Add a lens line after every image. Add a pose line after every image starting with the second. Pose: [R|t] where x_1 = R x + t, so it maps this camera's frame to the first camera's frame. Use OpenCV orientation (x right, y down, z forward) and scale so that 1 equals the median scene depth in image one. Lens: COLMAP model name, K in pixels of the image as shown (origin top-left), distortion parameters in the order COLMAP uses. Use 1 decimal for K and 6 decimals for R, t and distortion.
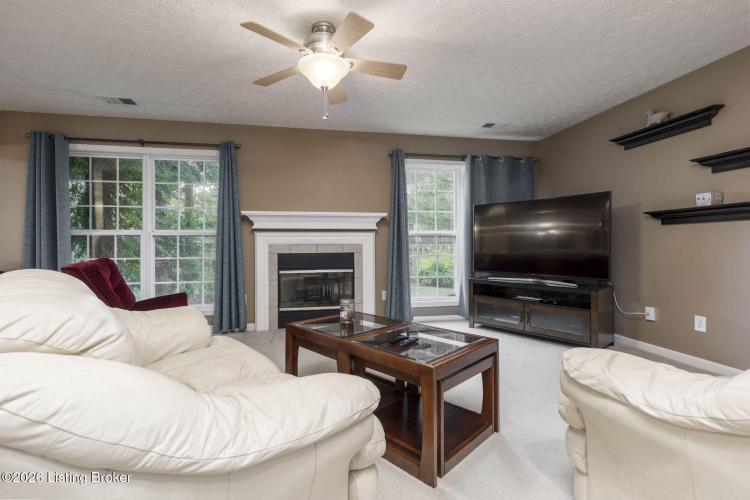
lens RADIAL K [[343.5, 0, 371.2], [0, 343.5, 246.6], [0, 0, 1]] dist [0.010952, -0.001308]
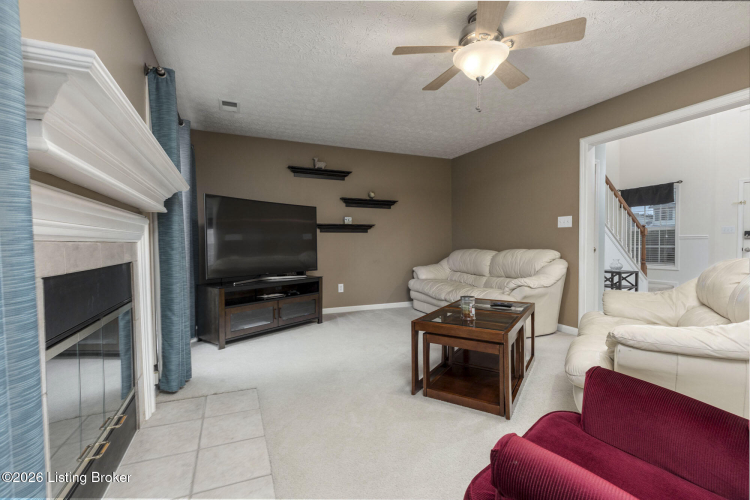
lens RADIAL K [[343.5, 0, 374.4], [0, 343.5, 251.5], [0, 0, 1]] dist [0.010952, -0.001308]
pose [[-0.245828, -0.017561, 0.969154, -0.757051], [0.009767, 0.999740, 0.020592, -0.004428], [-0.969264, 0.014528, -0.245593, 1.145055]]
